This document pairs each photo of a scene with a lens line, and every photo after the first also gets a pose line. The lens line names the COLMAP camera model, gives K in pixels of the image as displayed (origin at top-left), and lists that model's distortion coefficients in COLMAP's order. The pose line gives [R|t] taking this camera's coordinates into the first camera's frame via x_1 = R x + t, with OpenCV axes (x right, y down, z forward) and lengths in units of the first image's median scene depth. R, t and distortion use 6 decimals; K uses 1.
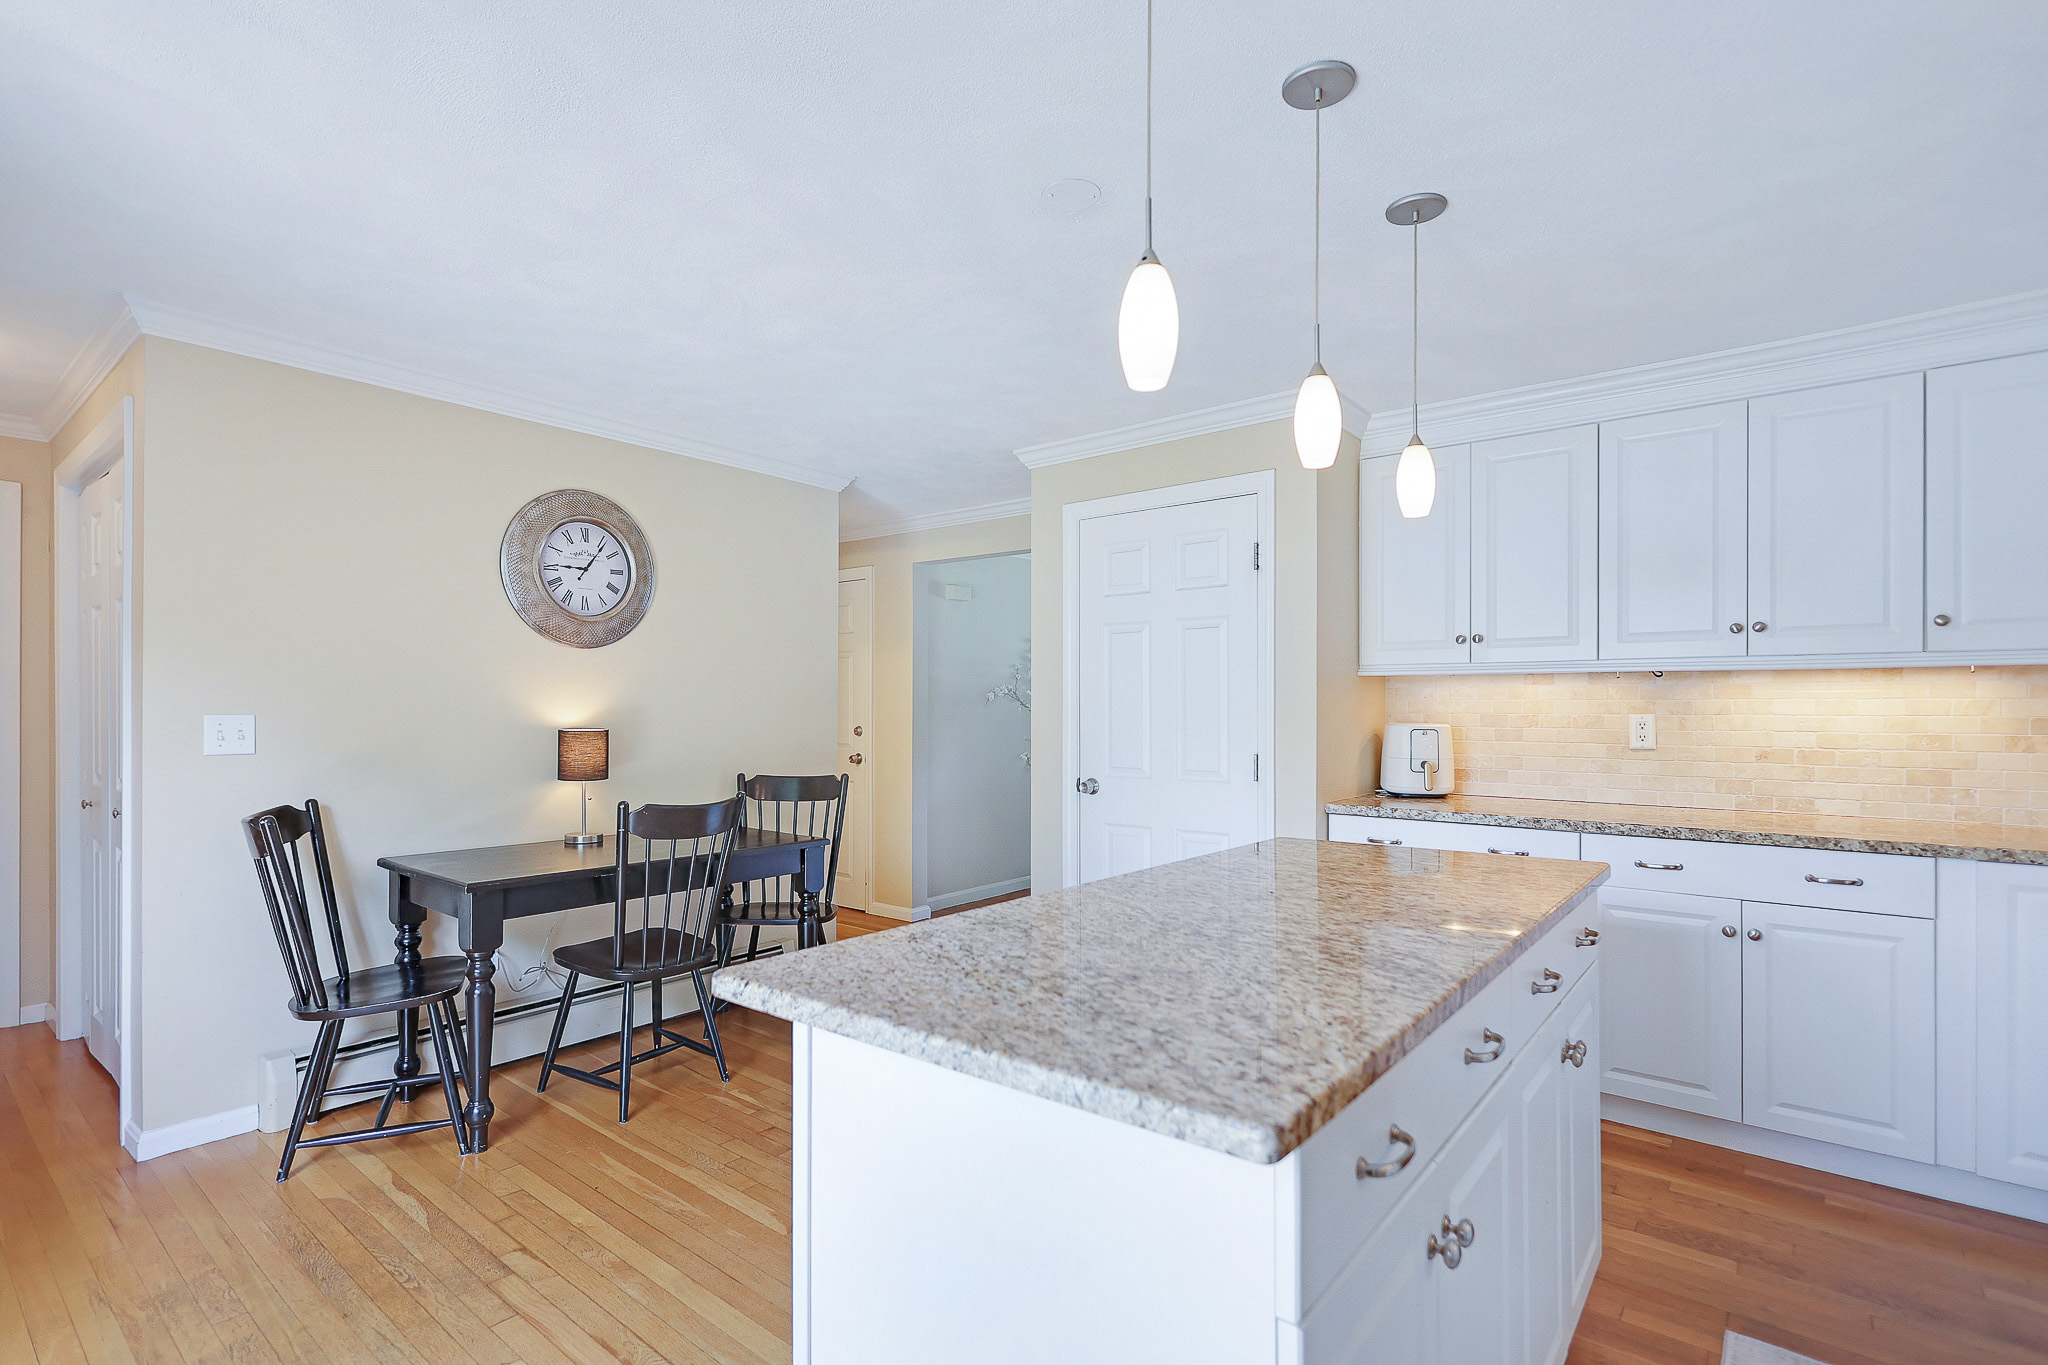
lens RADIAL K [[987.4, 0, 1000.5], [0, 987.4, 702.4], [0, 0, 1]] dist [-0.004577, 0.003165]
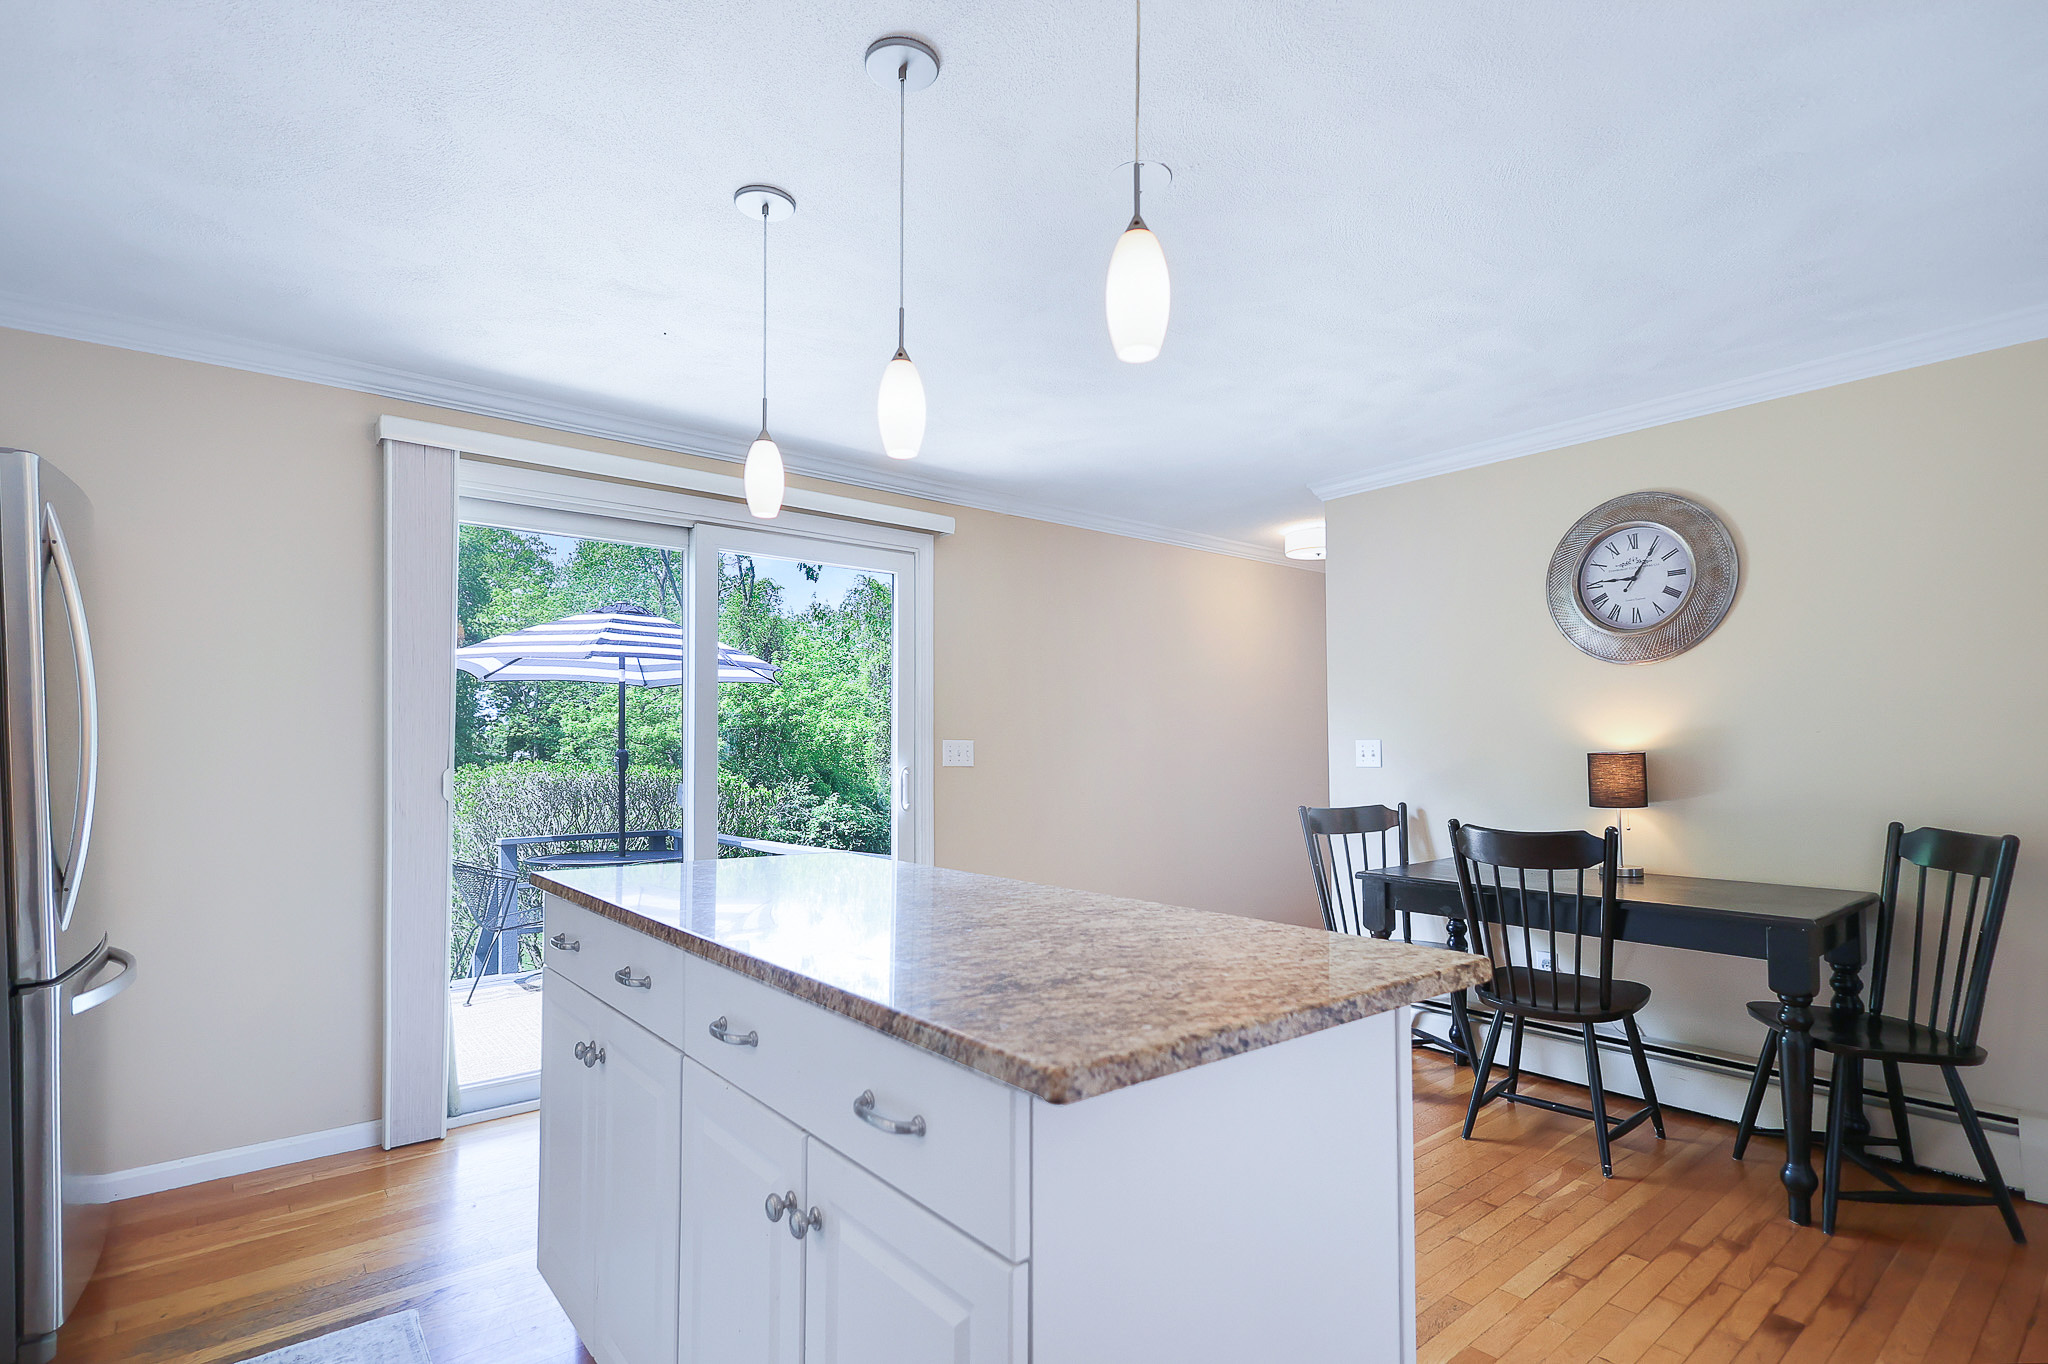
lens RADIAL K [[987.4, 0, 1014.8], [0, 987.4, 693.8], [0, 0, 1]] dist [-0.004577, 0.003165]
pose [[-0.198614, -0.061948, -0.978118, 0.587527], [0.004875, 0.997926, -0.064192, 0.028508], [0.980066, -0.017518, -0.197900, 0.619073]]
